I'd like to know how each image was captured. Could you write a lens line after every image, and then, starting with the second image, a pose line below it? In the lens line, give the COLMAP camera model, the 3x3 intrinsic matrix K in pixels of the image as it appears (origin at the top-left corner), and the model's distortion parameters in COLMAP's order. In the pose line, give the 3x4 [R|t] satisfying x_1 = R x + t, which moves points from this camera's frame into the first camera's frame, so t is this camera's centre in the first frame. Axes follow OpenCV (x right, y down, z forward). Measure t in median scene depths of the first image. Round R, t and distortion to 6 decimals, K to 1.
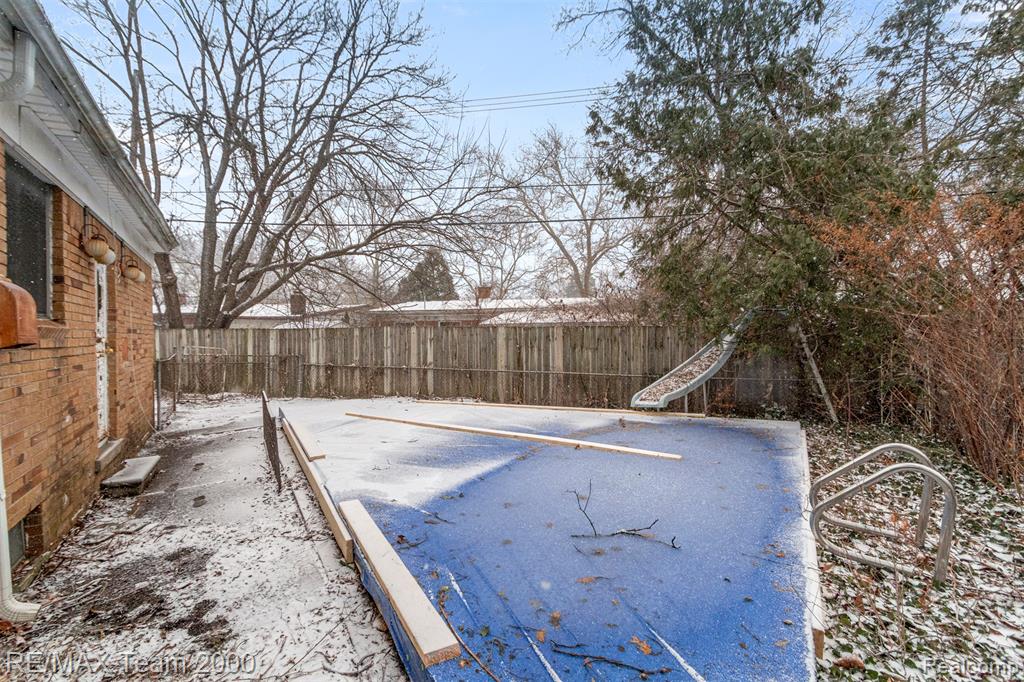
lens RADIAL K [[486.0, 0, 510.3], [0, 486.0, 340.8], [0, 0, 1]] dist [-0.001152, -0.001532]
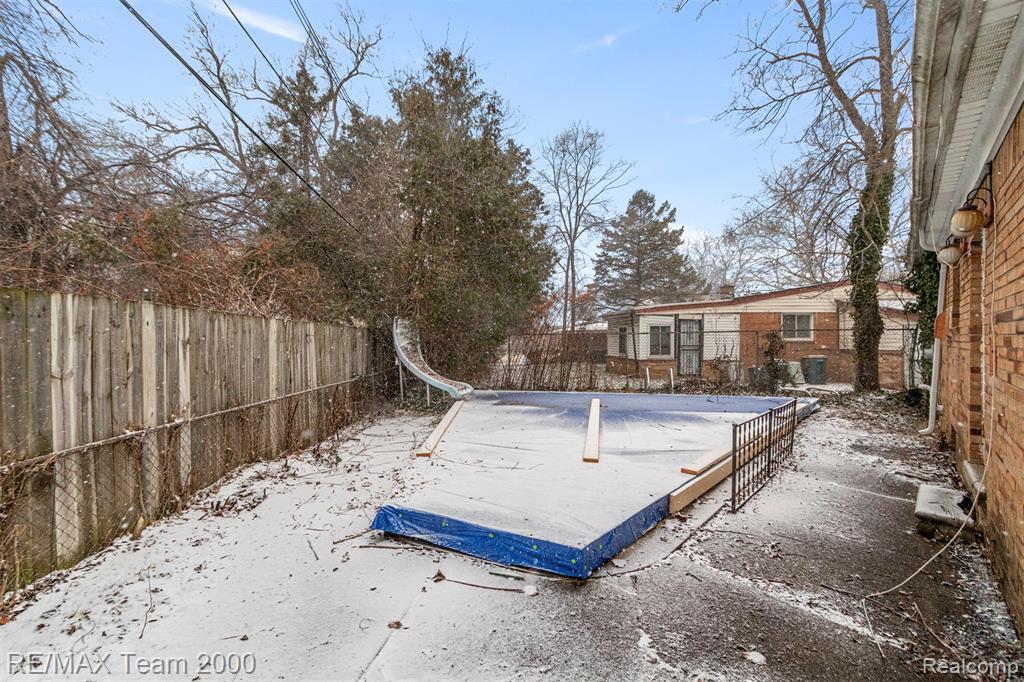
lens RADIAL K [[474.3, 0, 503.8], [0, 474.3, 343.2], [0, 0, 1]] dist [0.004487, -0.002145]
pose [[-0.347675, -0.005257, 0.937600, -0.584865], [0.011202, 0.999890, 0.009760, -0.002623], [-0.937548, 0.013897, -0.347578, 0.895946]]
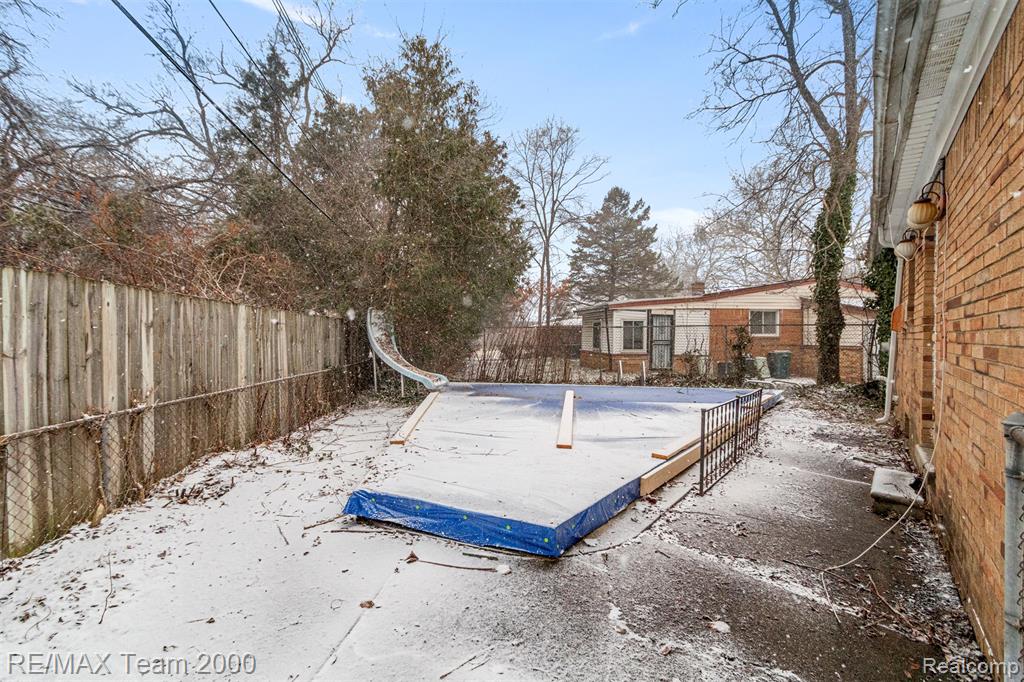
lens RADIAL K [[474.3, 0, 503.7], [0, 474.3, 344.3], [0, 0, 1]] dist [0.004487, -0.002145]
pose [[-0.395617, -0.015975, 0.918277, -0.585577], [0.002955, 0.999821, 0.018667, 0.005628], [-0.918411, 0.010098, -0.395499, 0.896076]]
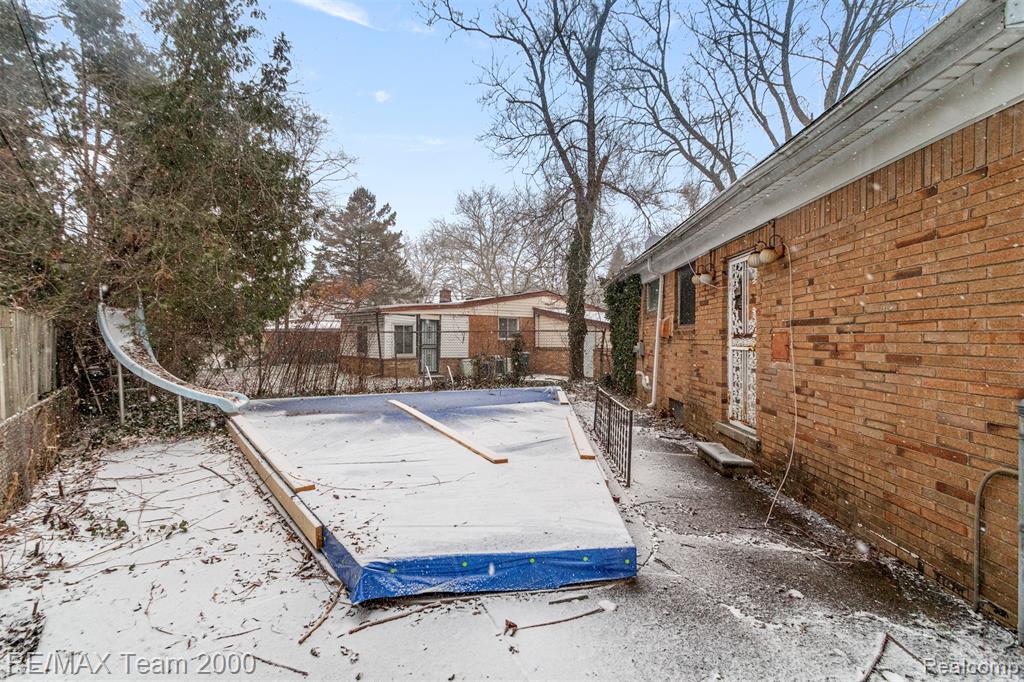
lens RADIAL K [[474.3, 0, 481.2], [0, 474.3, 341.4], [0, 0, 1]] dist [0.004487, -0.002145]
pose [[-0.842366, -0.001849, 0.538903, -0.434619], [0.003919, 0.999947, 0.009557, 0.000050], [-0.538892, 0.010162, -0.842314, 1.017019]]
